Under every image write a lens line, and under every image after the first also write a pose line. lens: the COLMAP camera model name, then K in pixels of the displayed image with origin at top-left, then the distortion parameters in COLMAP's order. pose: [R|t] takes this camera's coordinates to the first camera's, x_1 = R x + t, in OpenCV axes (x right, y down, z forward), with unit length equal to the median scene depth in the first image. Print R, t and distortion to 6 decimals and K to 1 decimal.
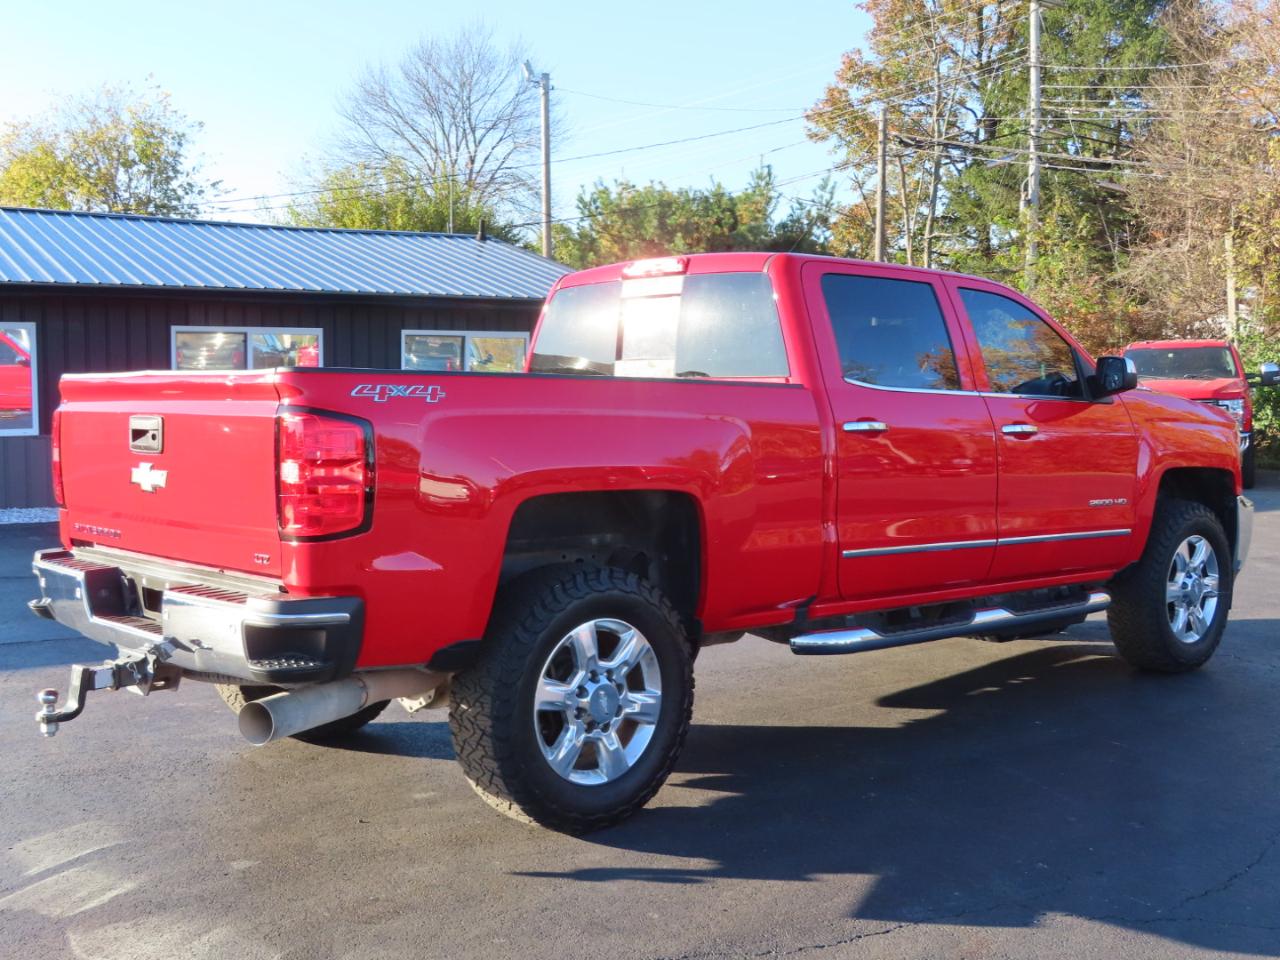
lens RADIAL K [[1500.6, 0, 640.0], [0, 1500.6, 480.0], [0, 0, 1]] dist [-0.018758, 0.004949]
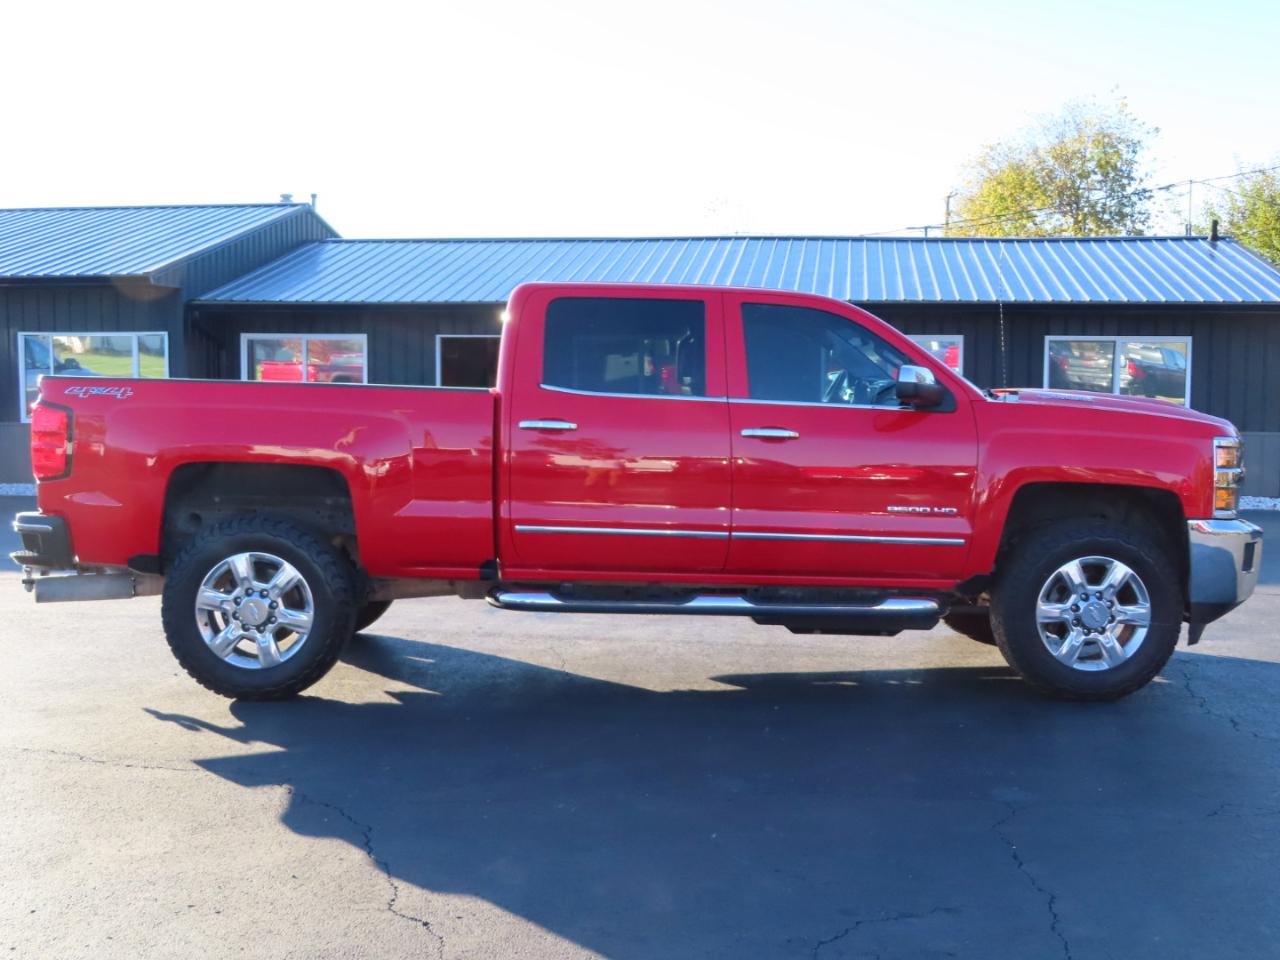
lens RADIAL K [[1492.3, 0, 640.0], [0, 1492.3, 480.0], [0, 0, 1]] dist [-0.019188, -0.009098]
pose [[0.759908, 0.050181, -0.648091, 0.149773], [-0.050764, 0.998552, 0.017794, -0.002566], [0.648046, 0.019378, 0.761355, 0.020281]]
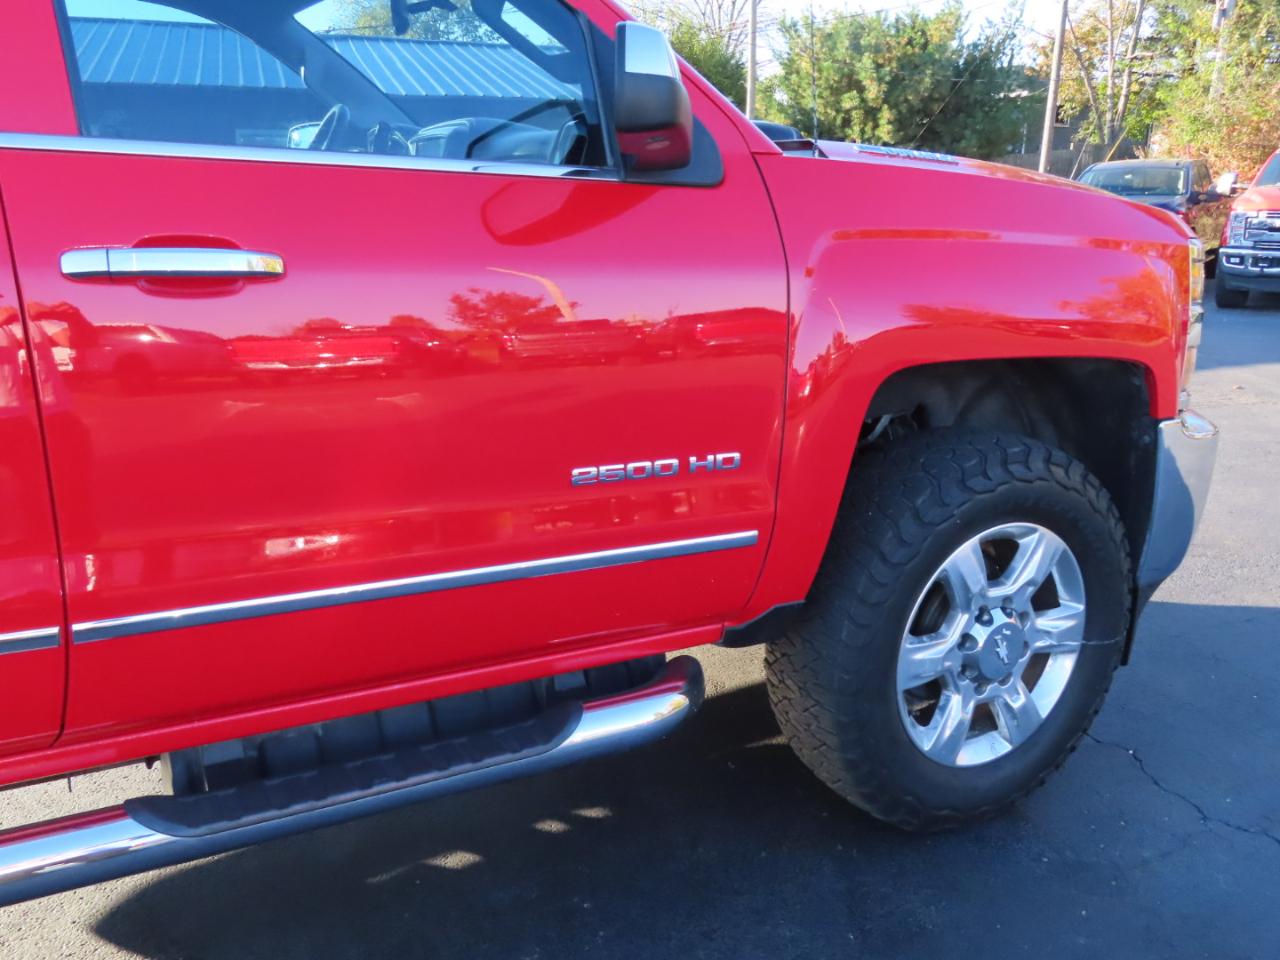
lens RADIAL K [[1099.0, 0, 640.0], [0, 1099.0, 480.0], [0, 0, 1]] dist [0.014939, -0.017734]
pose [[0.971665, 0.063001, -0.227810, 0.067390], [-0.019640, 0.982009, 0.187808, -0.005904], [0.235544, -0.178012, 0.955422, 0.136333]]
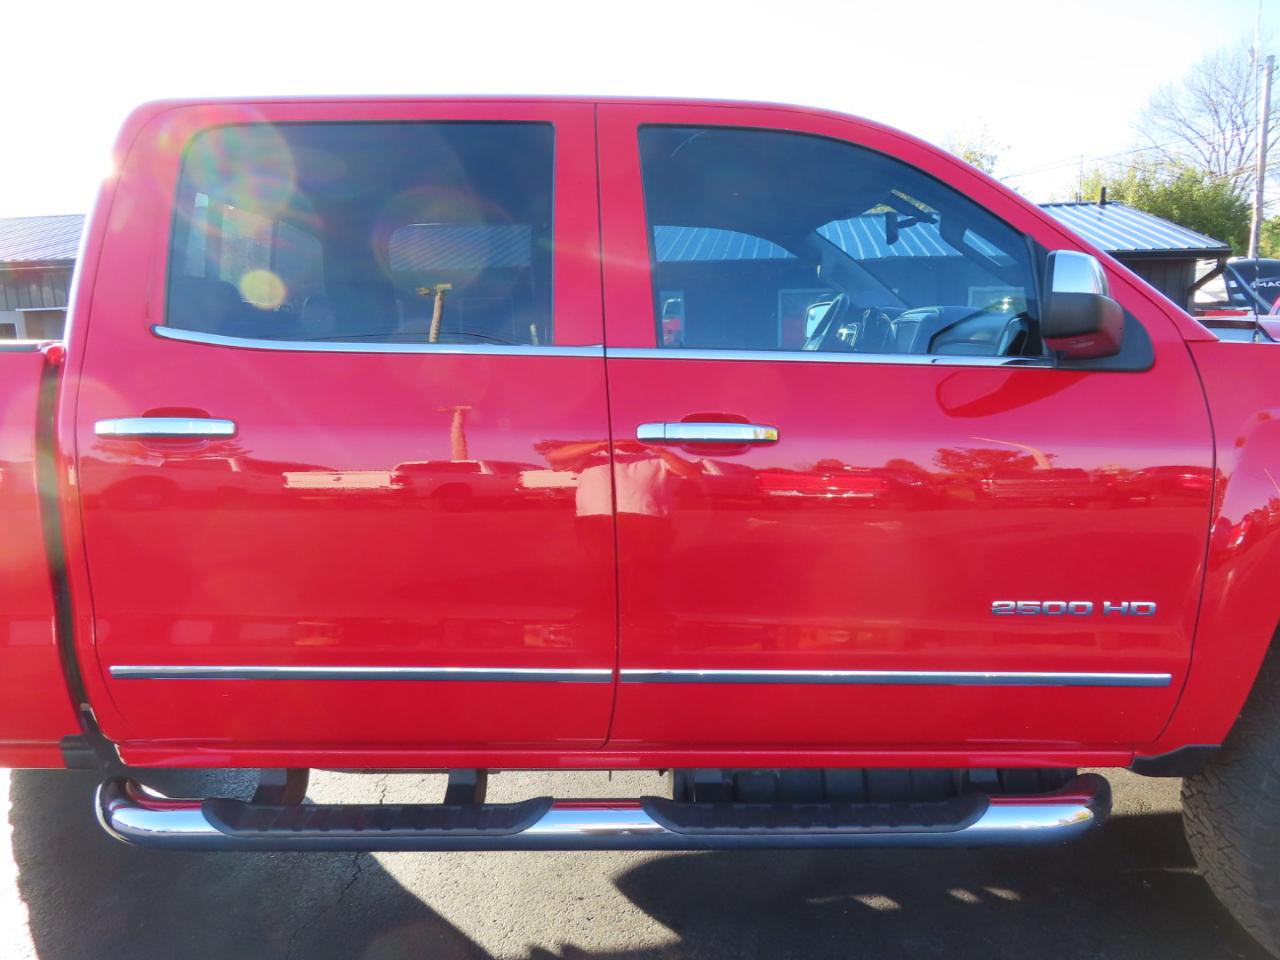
lens RADIAL K [[917.5, 0, 634.7], [0, 917.5, 483.4], [0, 0, 1]] dist [-0.031865, 0.031039]
pose [[0.743541, 0.098024, -0.661467, 0.070801], [-0.030502, 0.993139, 0.112888, -0.008351], [0.667994, -0.063761, 0.741430, 0.133349]]
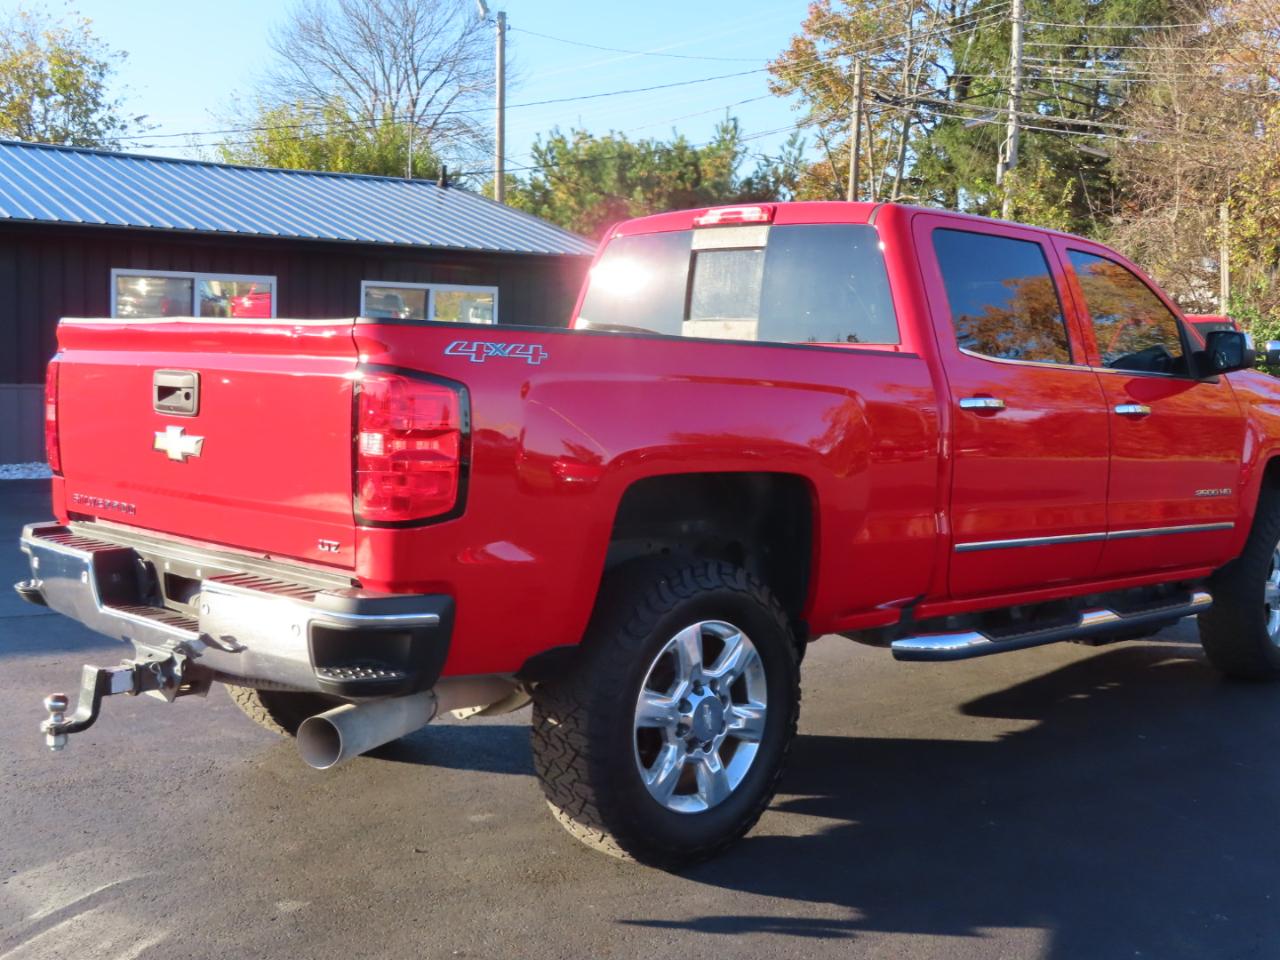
lens RADIAL K [[1557.7, 0, 636.7], [0, 1557.7, 475.0], [0, 0, 1]] dist [0.006370, 0.003489]
pose [[0.998829, 0.023252, 0.042429, -0.013622], [-0.024042, 0.999545, 0.018213, -0.000805], [-0.041986, -0.019212, 0.998933, 0.014267]]
